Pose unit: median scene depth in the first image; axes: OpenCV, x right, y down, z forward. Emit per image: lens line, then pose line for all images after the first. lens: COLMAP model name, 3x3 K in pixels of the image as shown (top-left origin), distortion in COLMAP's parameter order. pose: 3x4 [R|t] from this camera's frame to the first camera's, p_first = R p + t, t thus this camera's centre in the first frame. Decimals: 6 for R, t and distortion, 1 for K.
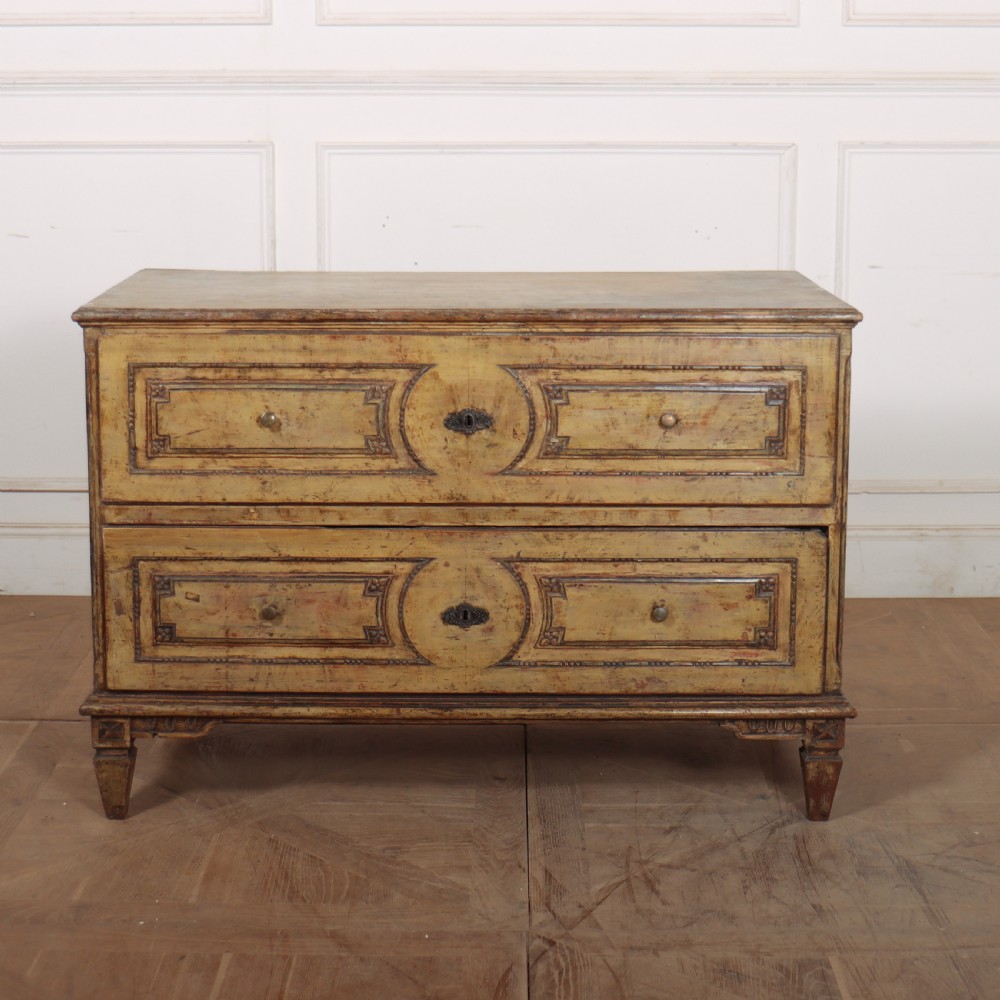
lens RADIAL K [[2015.4, 0, 483.4], [0, 2015.4, 468.8], [0, 0, 1]] dist [-0.137594, 0.000000]
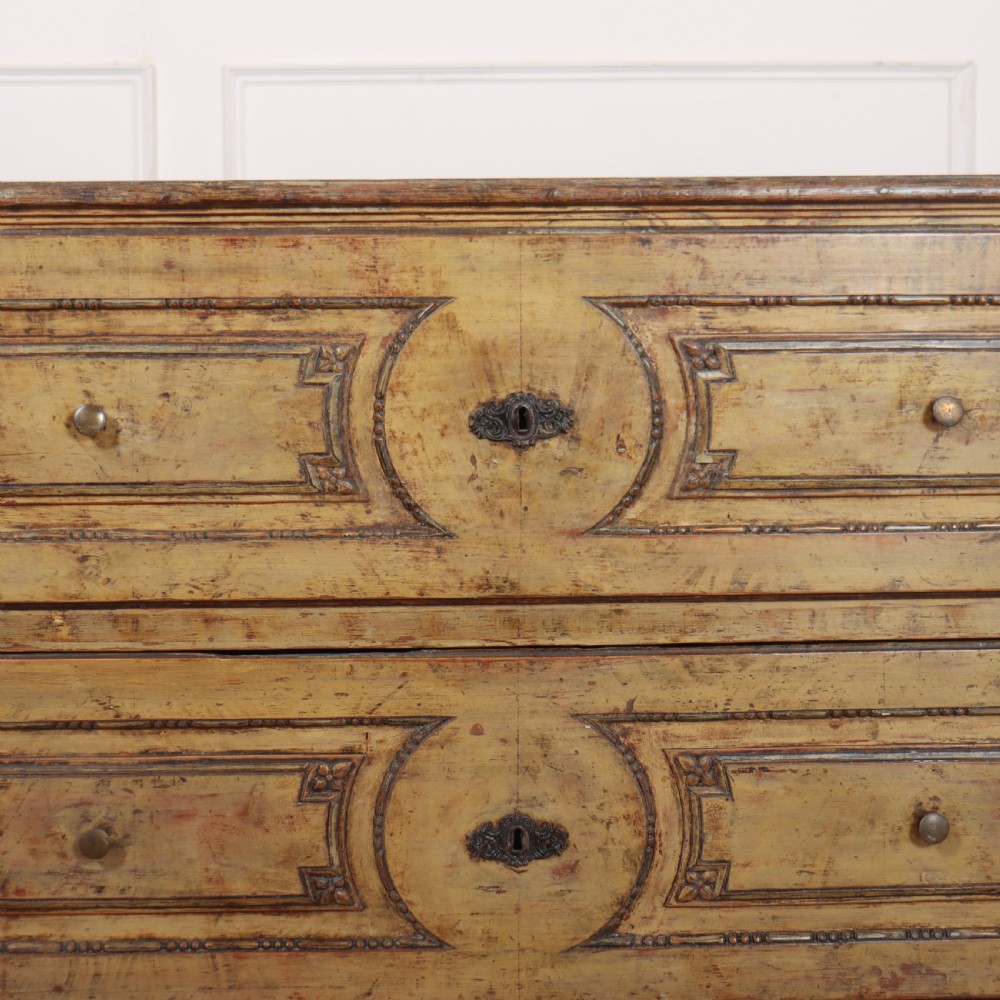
lens RADIAL K [[1913.8, 0, 488.7], [0, 1913.8, 413.2], [0, 0, 1]] dist [-0.045676, 0.000000]
pose [[0.999267, -0.011898, 0.036397, -0.030949], [0.016159, 0.992749, -0.119116, 0.027512], [-0.034716, 0.119616, 0.992213, 0.554616]]
